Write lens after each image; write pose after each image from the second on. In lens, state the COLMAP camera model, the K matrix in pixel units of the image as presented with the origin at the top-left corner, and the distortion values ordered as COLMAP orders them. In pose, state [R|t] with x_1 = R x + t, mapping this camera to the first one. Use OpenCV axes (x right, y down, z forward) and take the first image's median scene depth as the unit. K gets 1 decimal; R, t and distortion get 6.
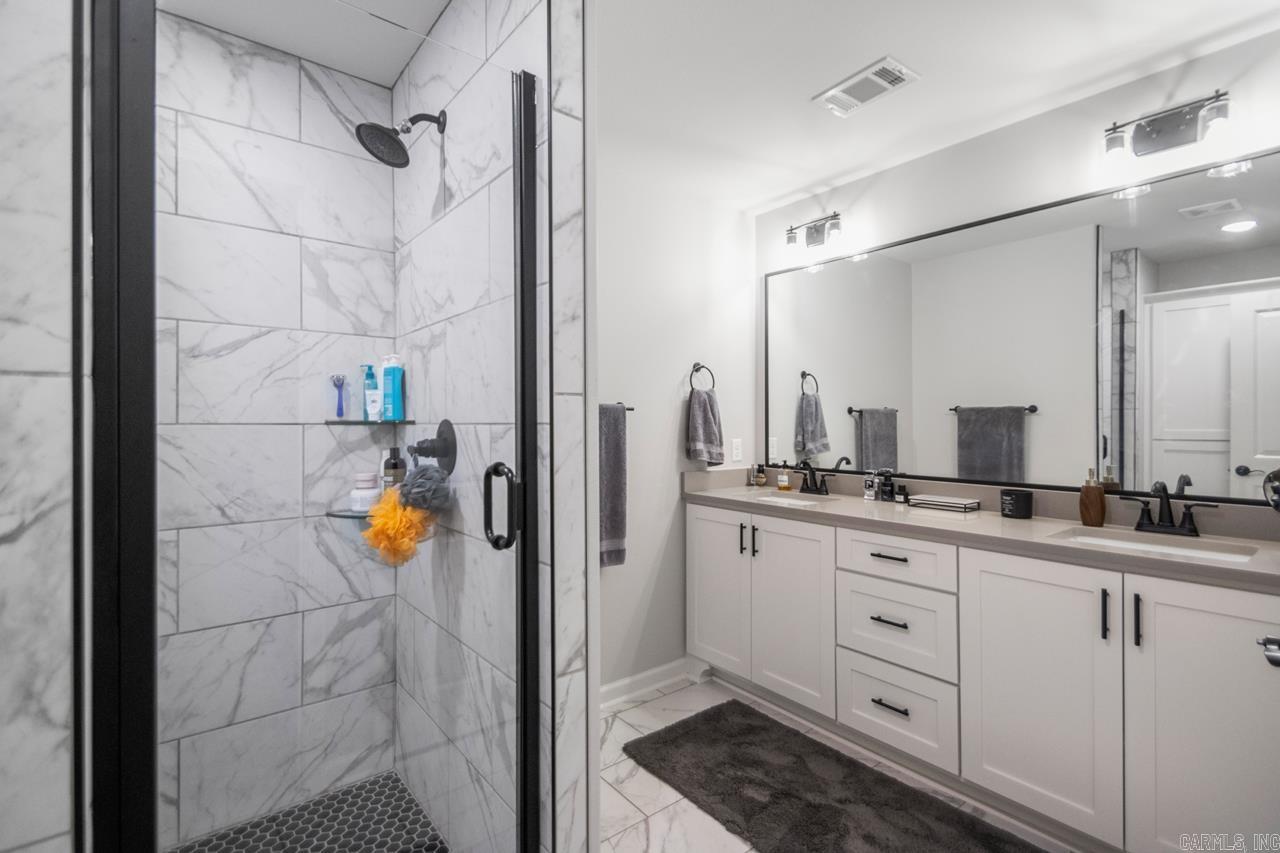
lens RADIAL K [[590.1, 0, 648.1], [0, 590.1, 428.9], [0, 0, 1]] dist [0.038930, -0.018511]
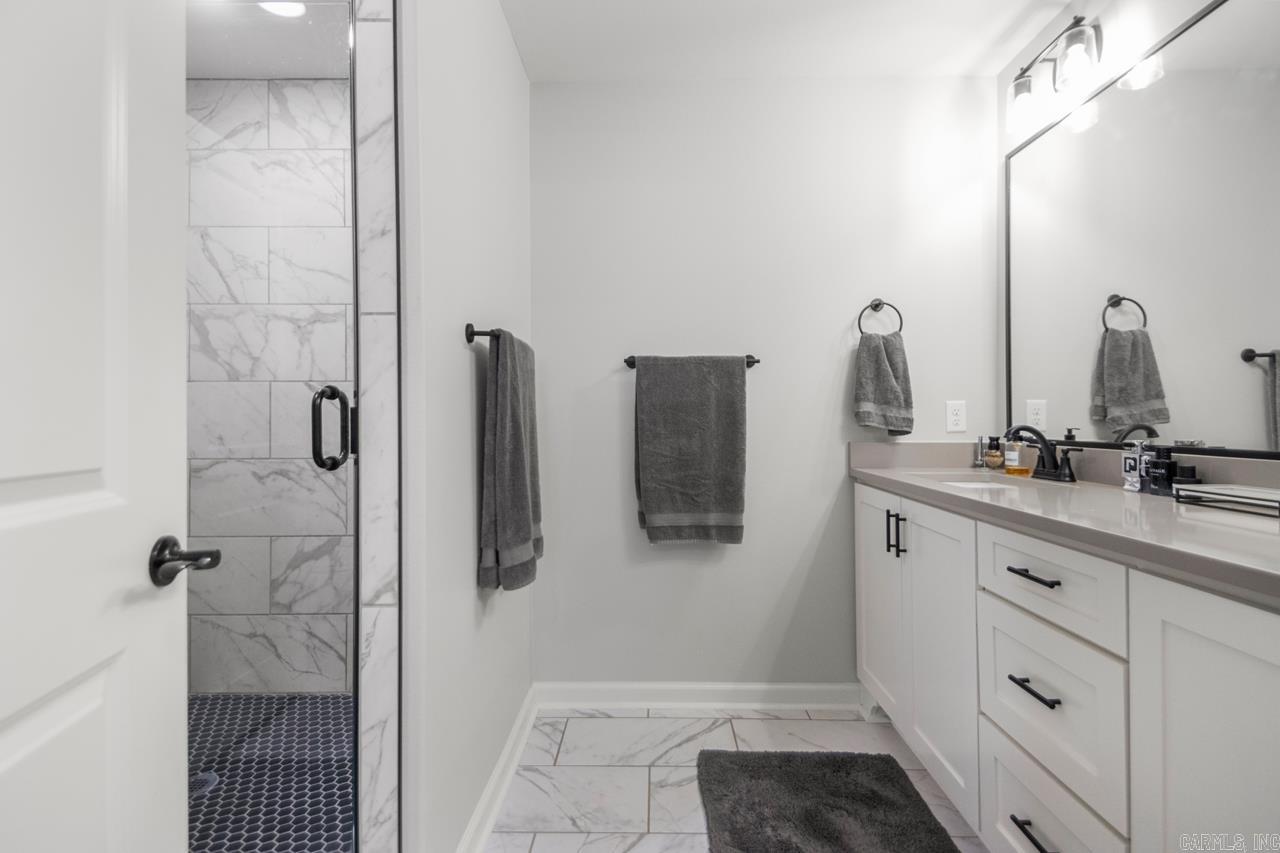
lens RADIAL K [[586.9, 0, 649.4], [0, 586.9, 425.8], [0, 0, 1]] dist [0.044554, -0.022043]
pose [[0.766854, 0.001140, -0.641821, 0.384930], [-0.002540, 0.999996, -0.001259, 0.057653], [0.641817, 0.002595, 0.766853, 0.258103]]
